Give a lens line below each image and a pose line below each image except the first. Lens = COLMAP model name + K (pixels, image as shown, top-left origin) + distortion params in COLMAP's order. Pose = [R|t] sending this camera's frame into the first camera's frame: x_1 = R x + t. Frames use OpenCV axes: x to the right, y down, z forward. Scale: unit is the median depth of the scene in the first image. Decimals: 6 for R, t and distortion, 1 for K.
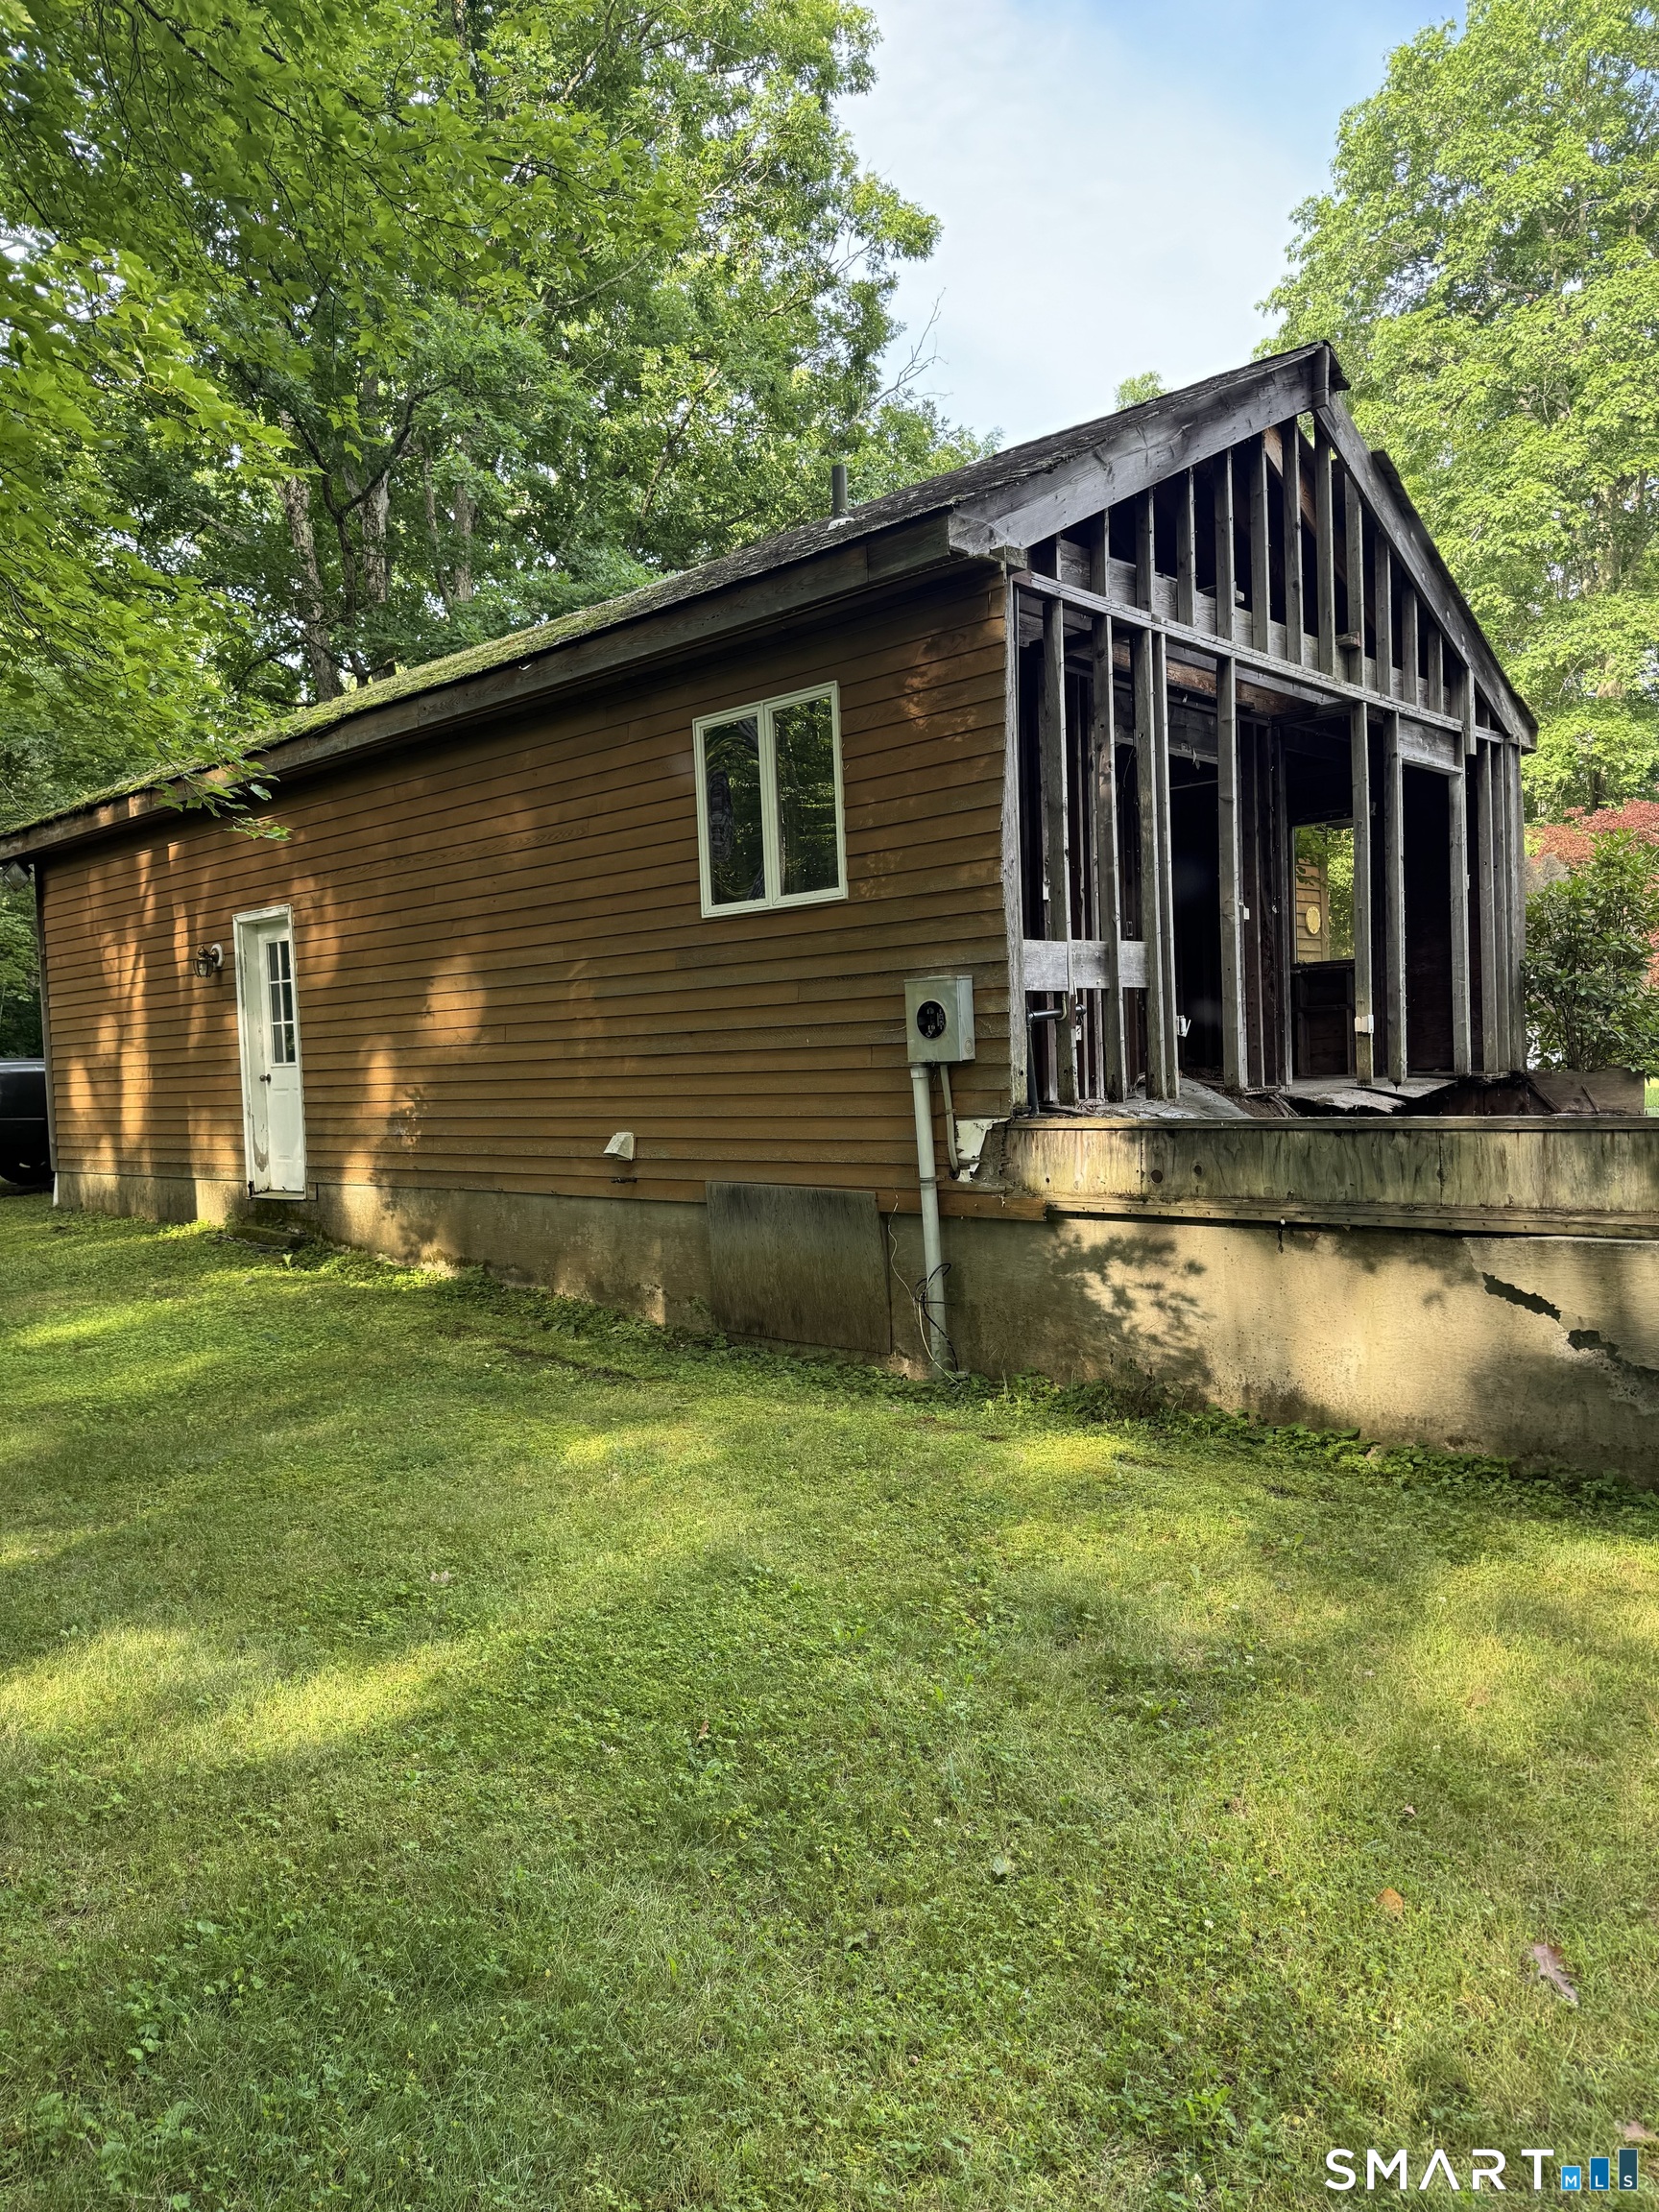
lens RADIAL K [[1529.8, 0, 829.5], [0, 1529.8, 1106.0], [0, 0, 1]] dist [0.006228, 0.001824]
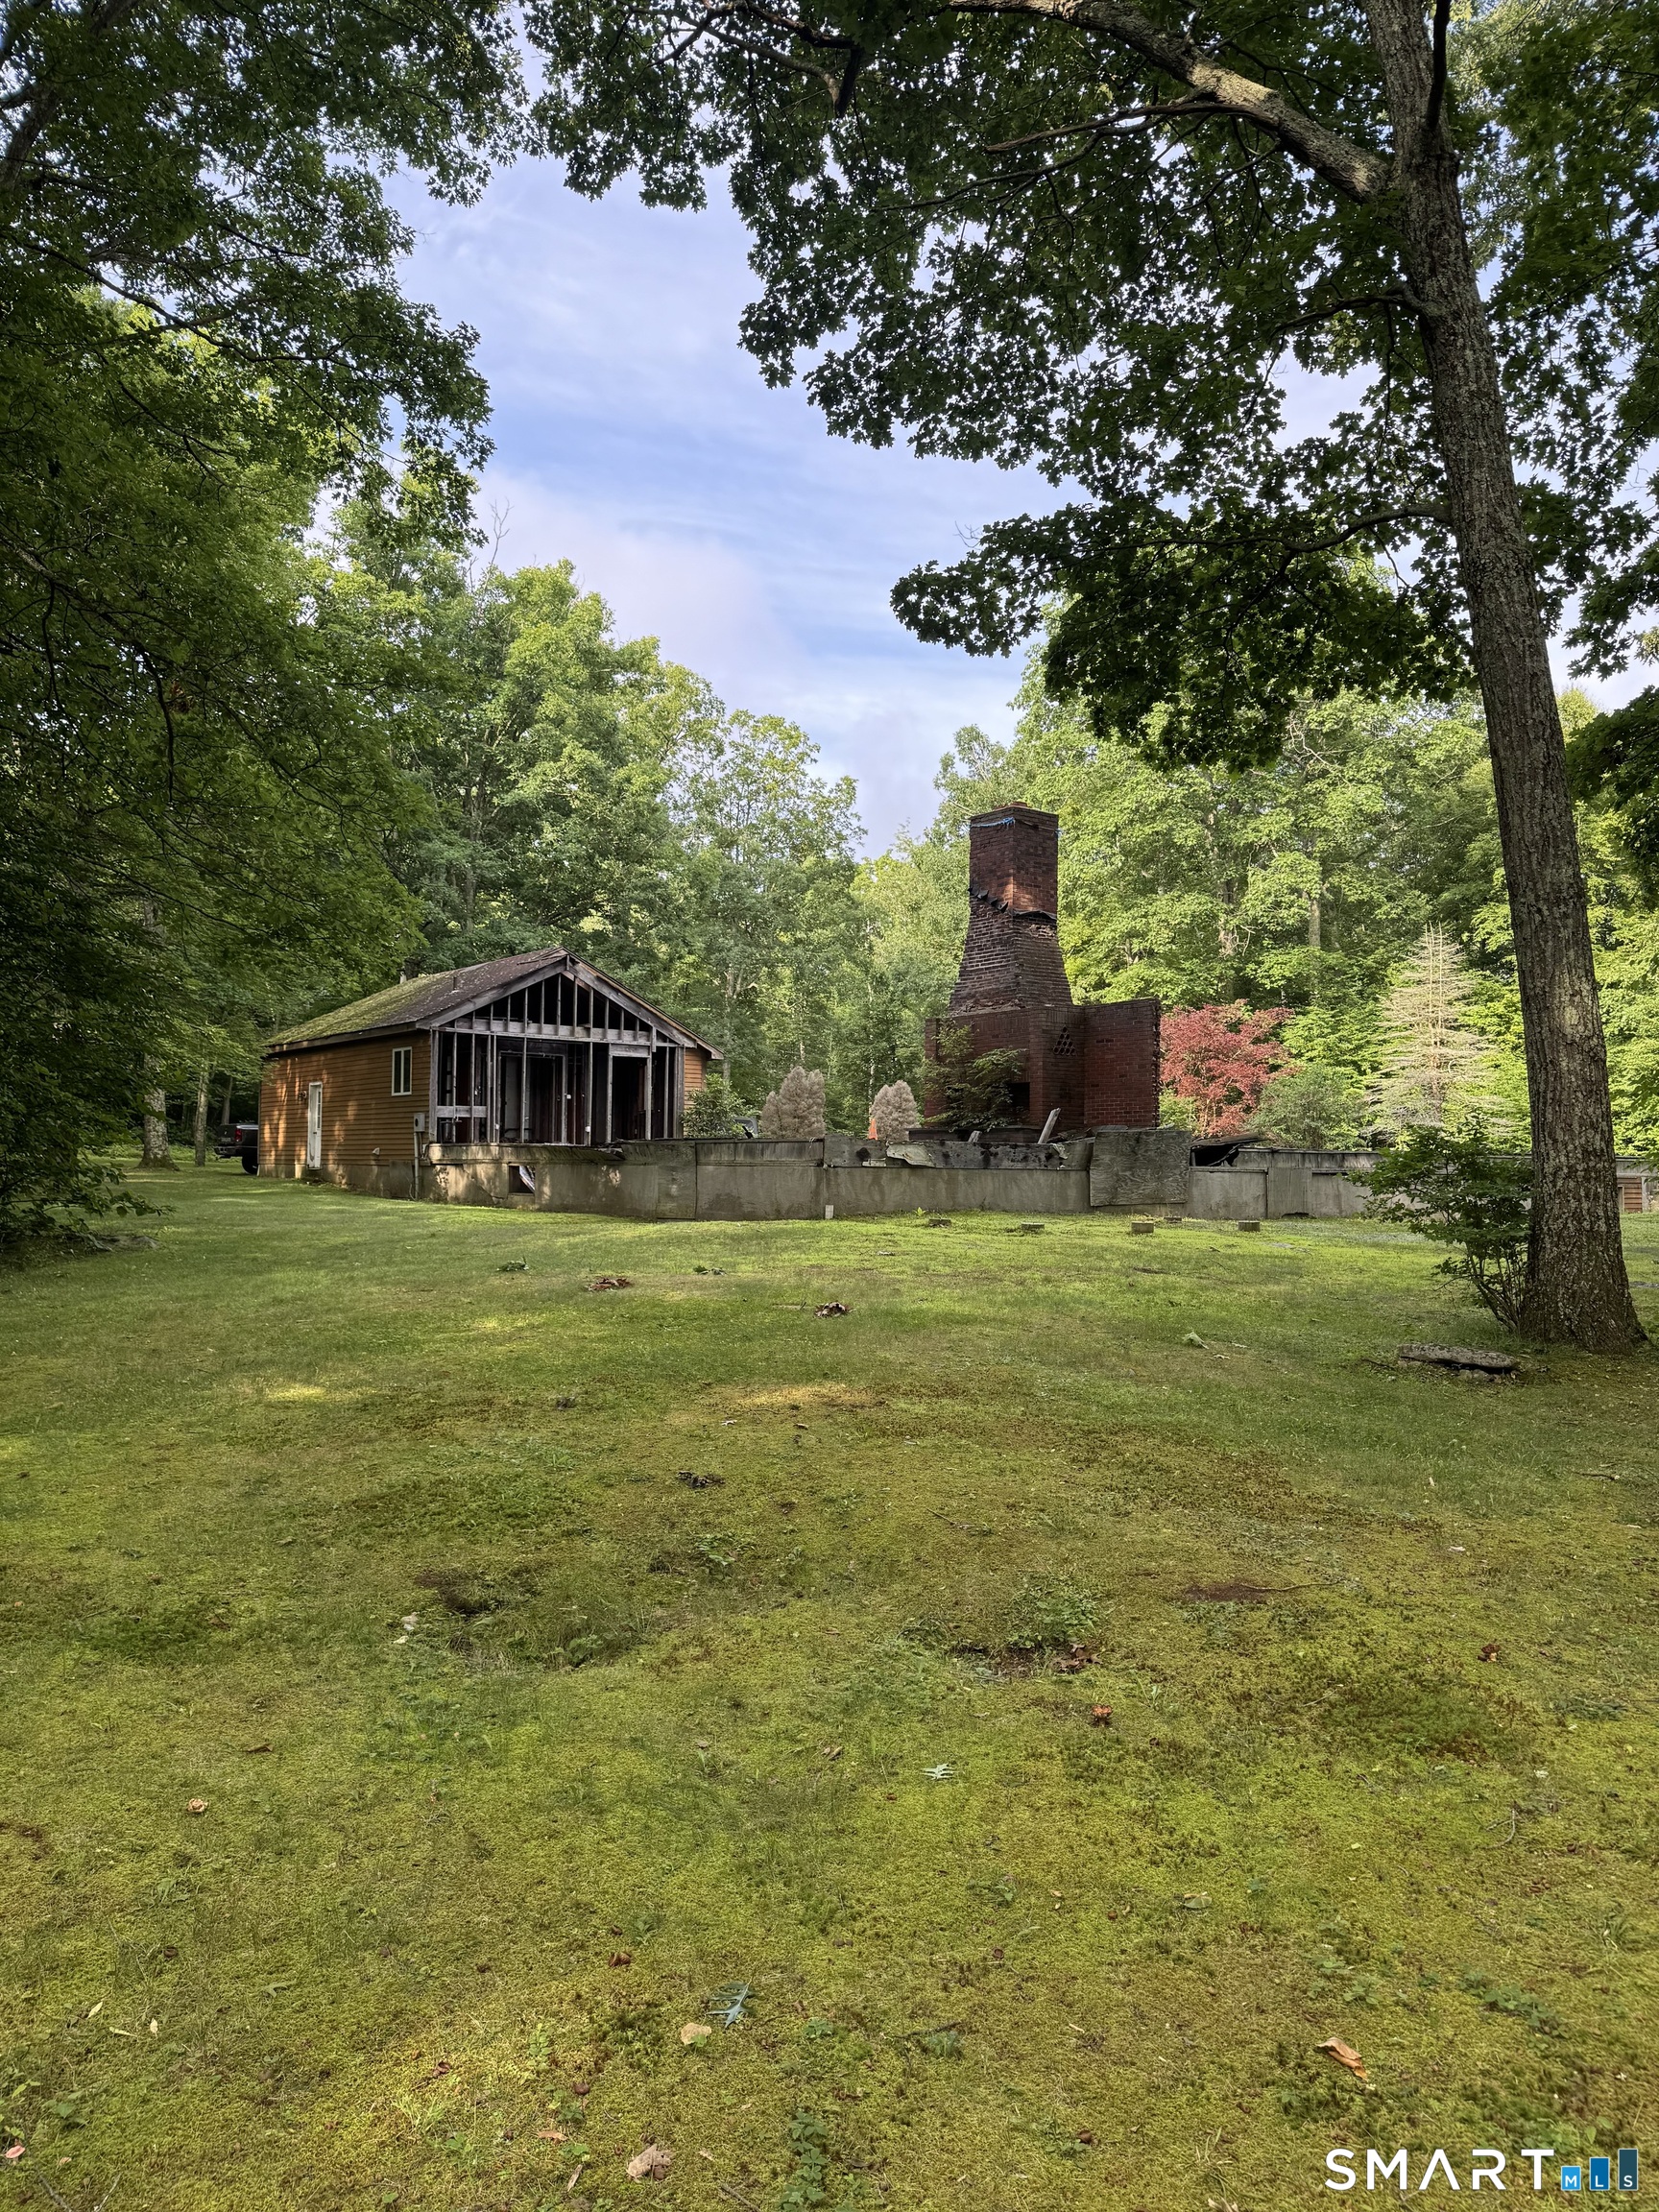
lens RADIAL K [[1529.8, 0, 829.5], [0, 1529.8, 1106.0], [0, 0, 1]] dist [0.006228, 0.001824]
pose [[0.985945, 0.047003, -0.160324, 1.686607], [-0.057859, 0.996289, -0.063729, 0.098696], [0.156734, 0.072110, 0.985005, -2.805573]]
